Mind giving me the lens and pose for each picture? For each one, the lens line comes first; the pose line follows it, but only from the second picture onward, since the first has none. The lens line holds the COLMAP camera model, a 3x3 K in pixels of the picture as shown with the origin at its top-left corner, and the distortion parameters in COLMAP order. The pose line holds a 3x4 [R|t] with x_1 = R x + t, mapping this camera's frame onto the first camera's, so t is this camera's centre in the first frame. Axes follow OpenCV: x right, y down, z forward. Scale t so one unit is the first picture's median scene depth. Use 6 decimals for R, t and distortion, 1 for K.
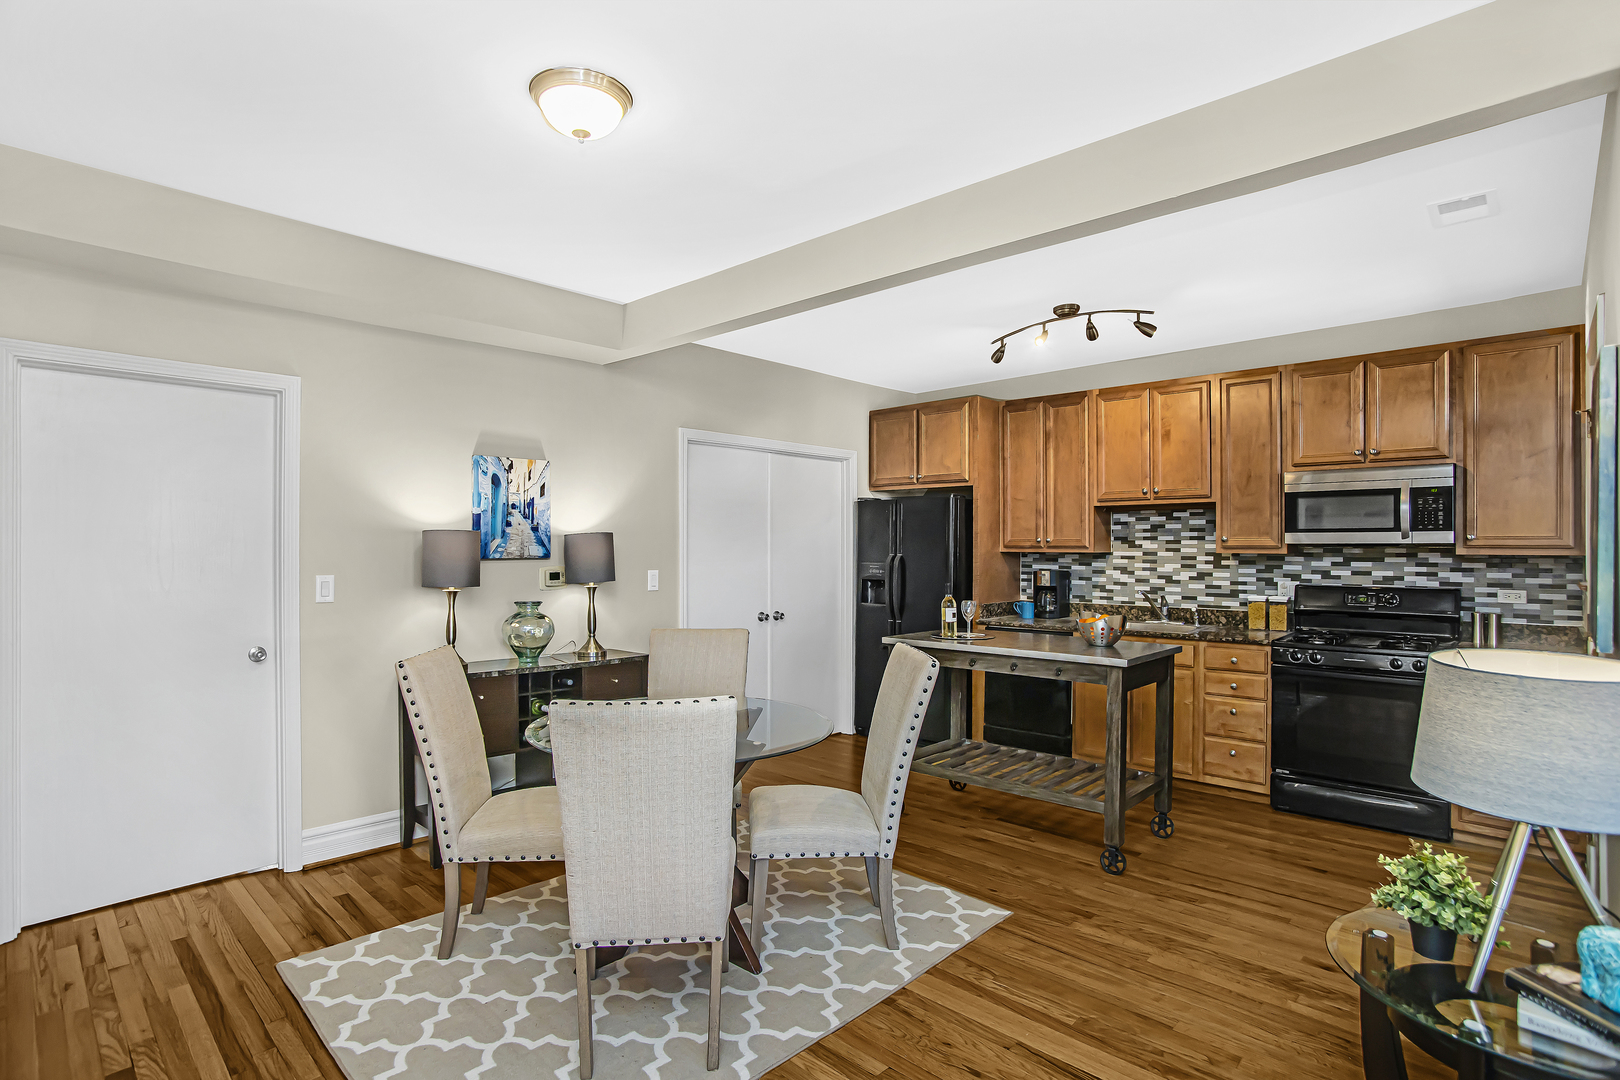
lens RADIAL K [[809.7, 0, 810.6], [0, 809.7, 553.5], [0, 0, 1]] dist [-0.068109, 0.040826]
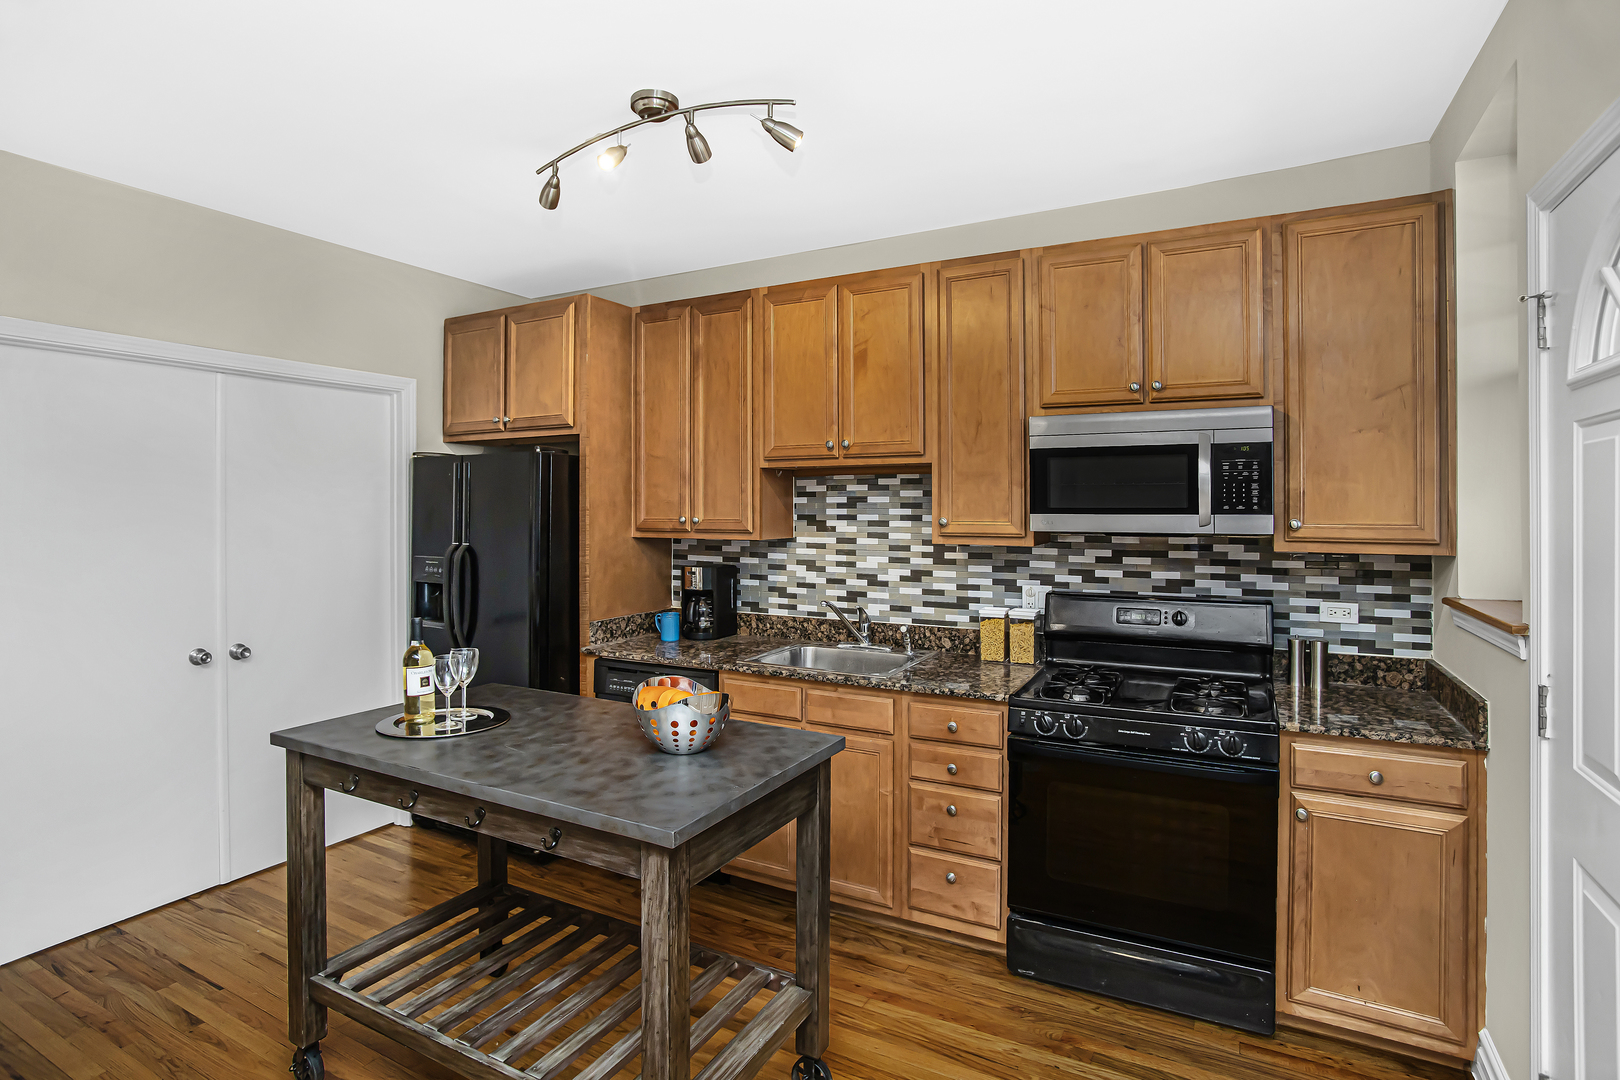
lens RADIAL K [[813.9, 0, 805.9], [0, 813.9, 509.4], [0, 0, 1]] dist [-0.081767, 0.040318]
pose [[0.968120, -0.001591, 0.250483, 0.242953], [0.002661, 0.999989, -0.003933, -0.024974], [-0.250474, 0.004474, 0.968113, 0.389866]]
